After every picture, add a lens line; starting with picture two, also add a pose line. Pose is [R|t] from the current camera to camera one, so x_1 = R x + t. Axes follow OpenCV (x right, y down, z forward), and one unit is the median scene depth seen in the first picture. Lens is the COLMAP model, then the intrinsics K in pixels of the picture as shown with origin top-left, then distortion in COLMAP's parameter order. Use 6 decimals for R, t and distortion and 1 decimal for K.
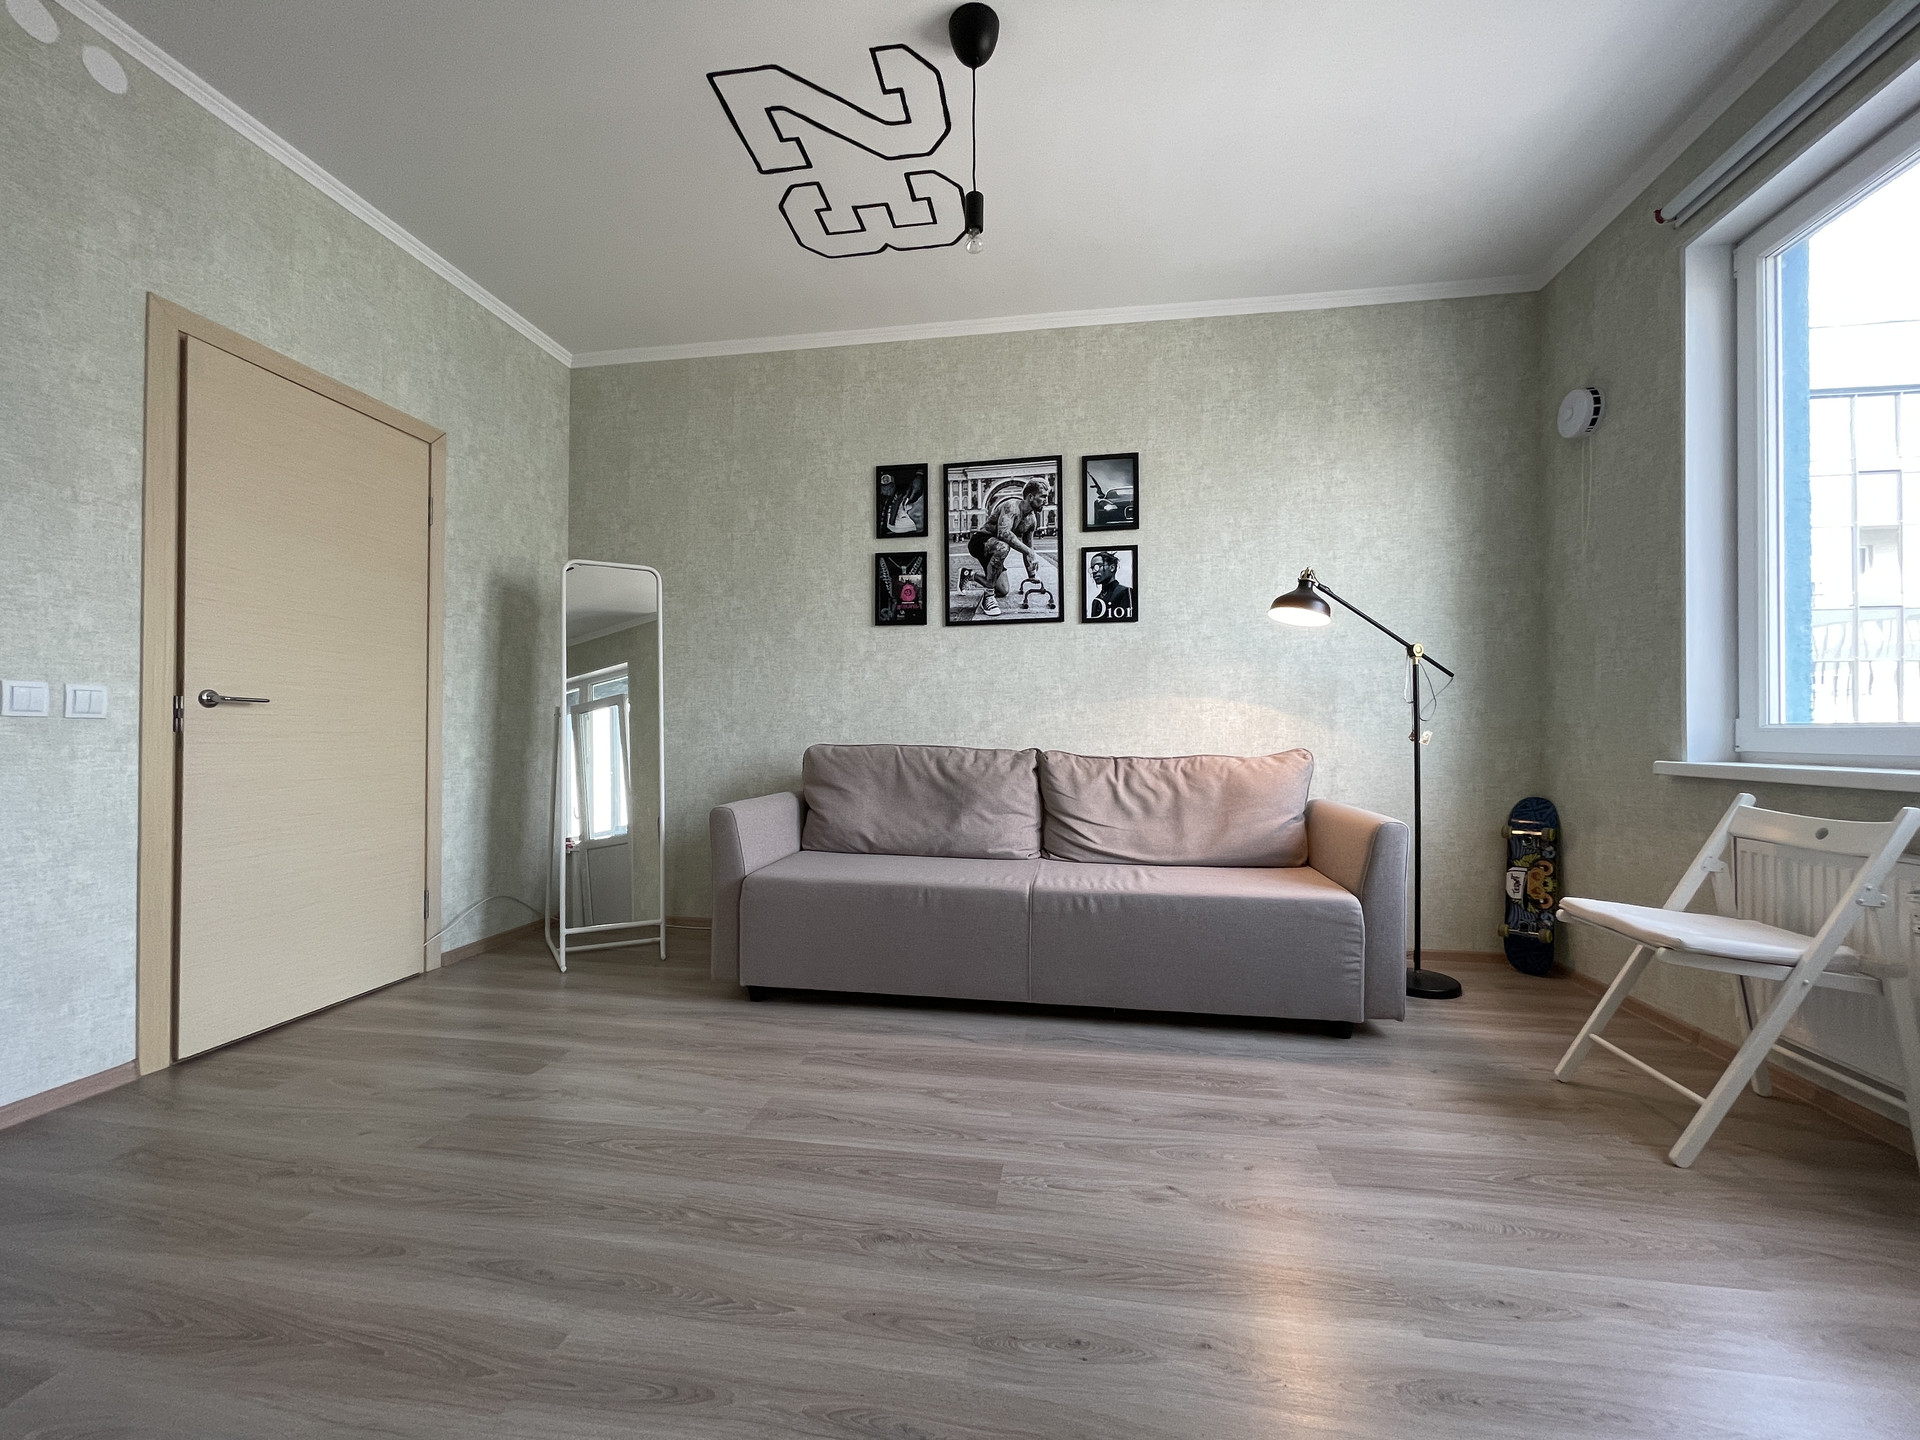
lens RADIAL K [[768.4, 0, 955.2], [0, 768.4, 729.8], [0, 0, 1]] dist [-0.003553, -0.000701]
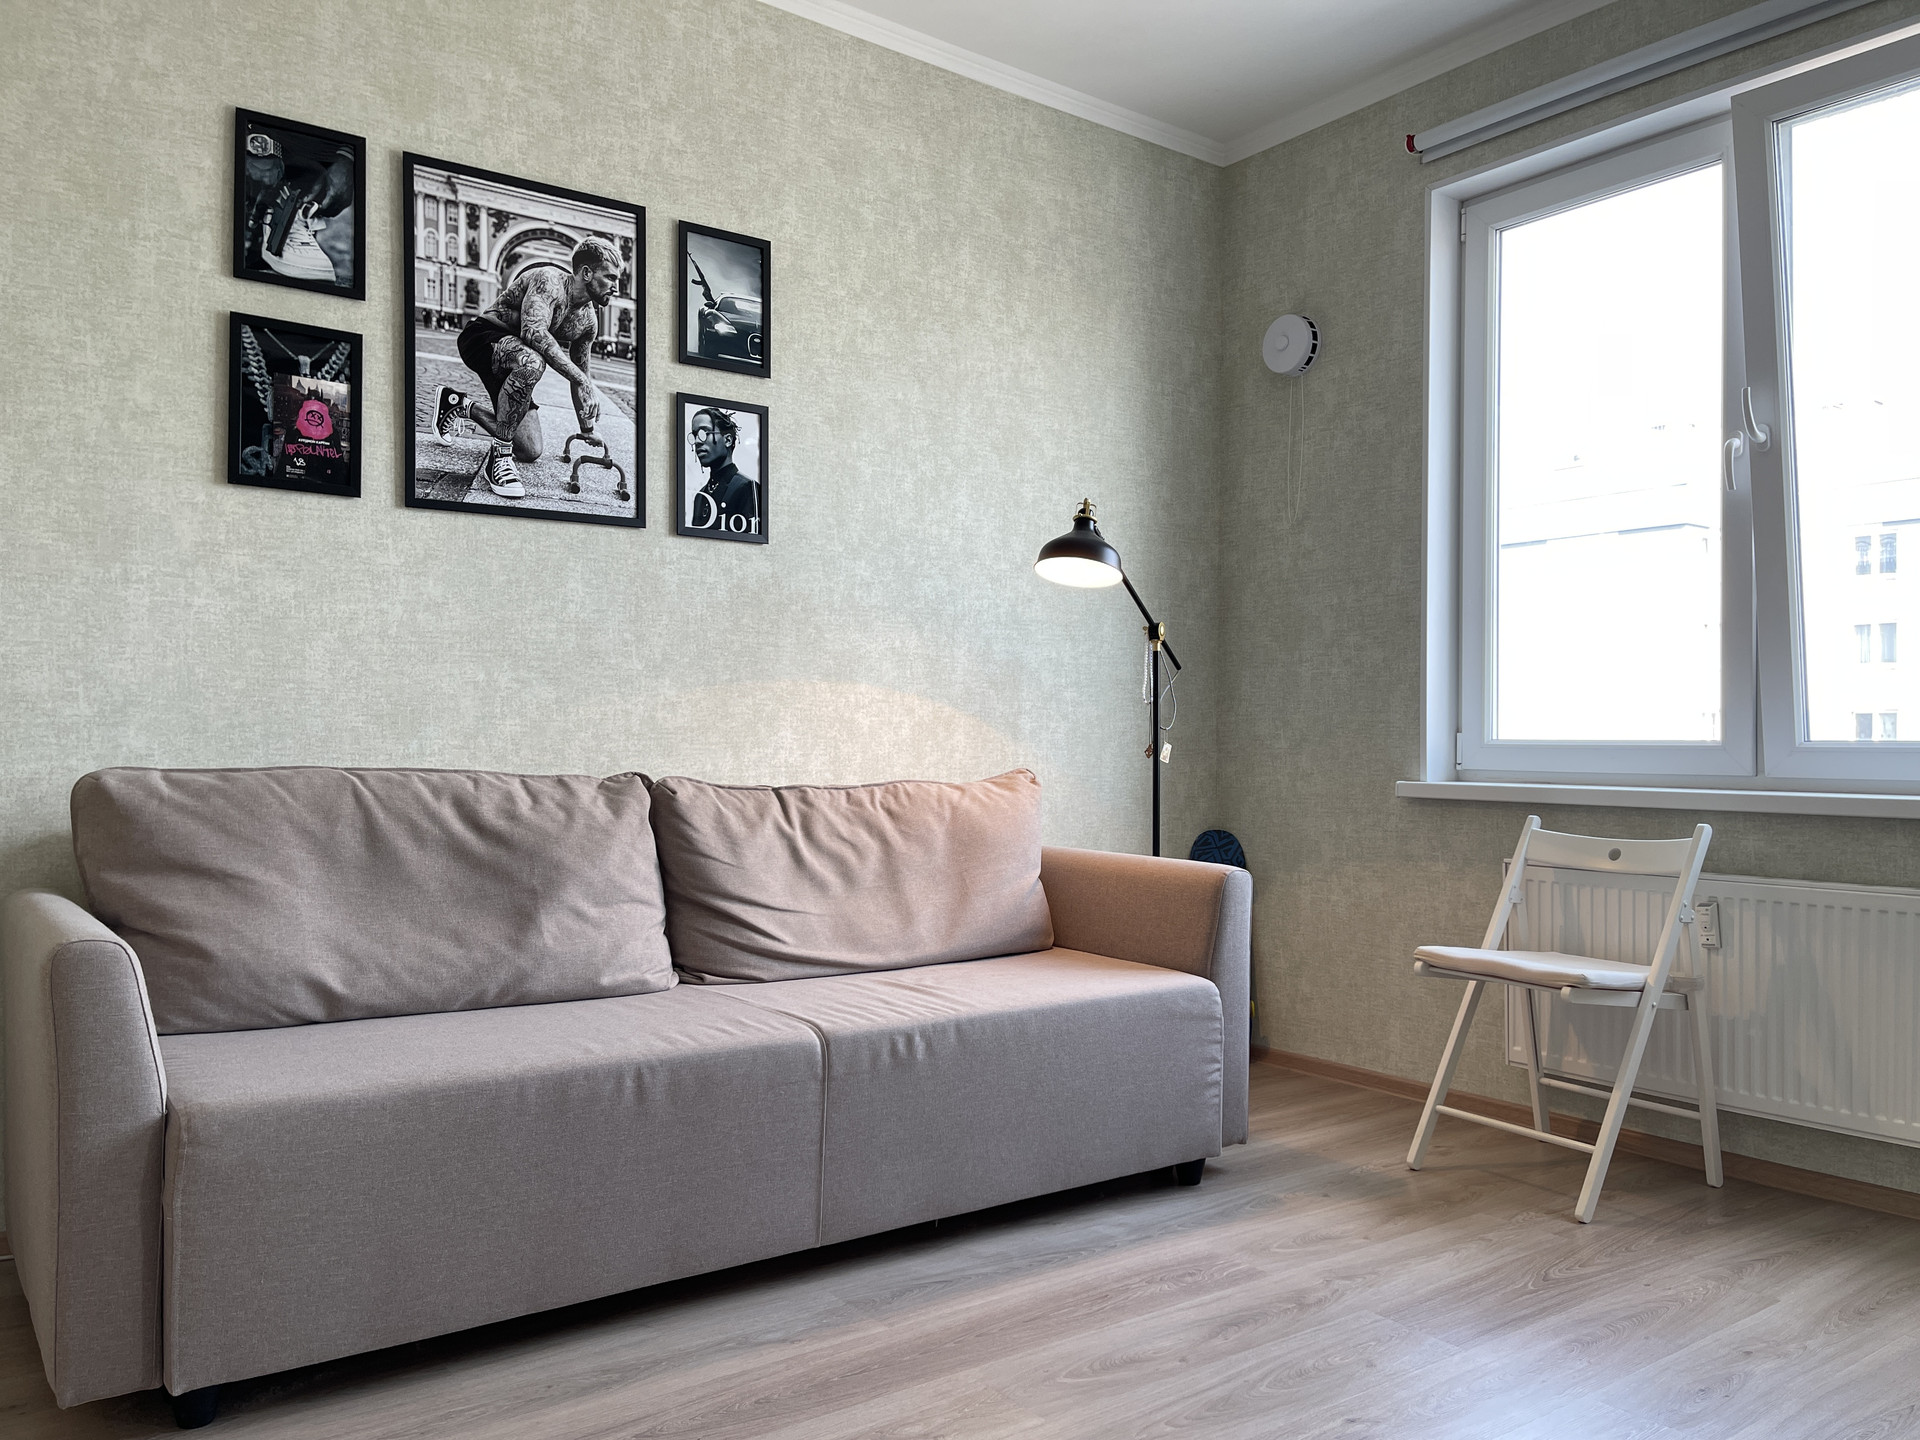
lens RADIAL K [[1452.1, 0, 968.3], [0, 1452.1, 717.4], [0, 0, 1]] dist [0.068776, -0.078827]
pose [[0.691763, 0.017594, 0.721911, -0.458878], [-0.012321, 0.999845, -0.012561, -0.002997], [-0.722020, -0.000205, 0.691872, 0.171820]]
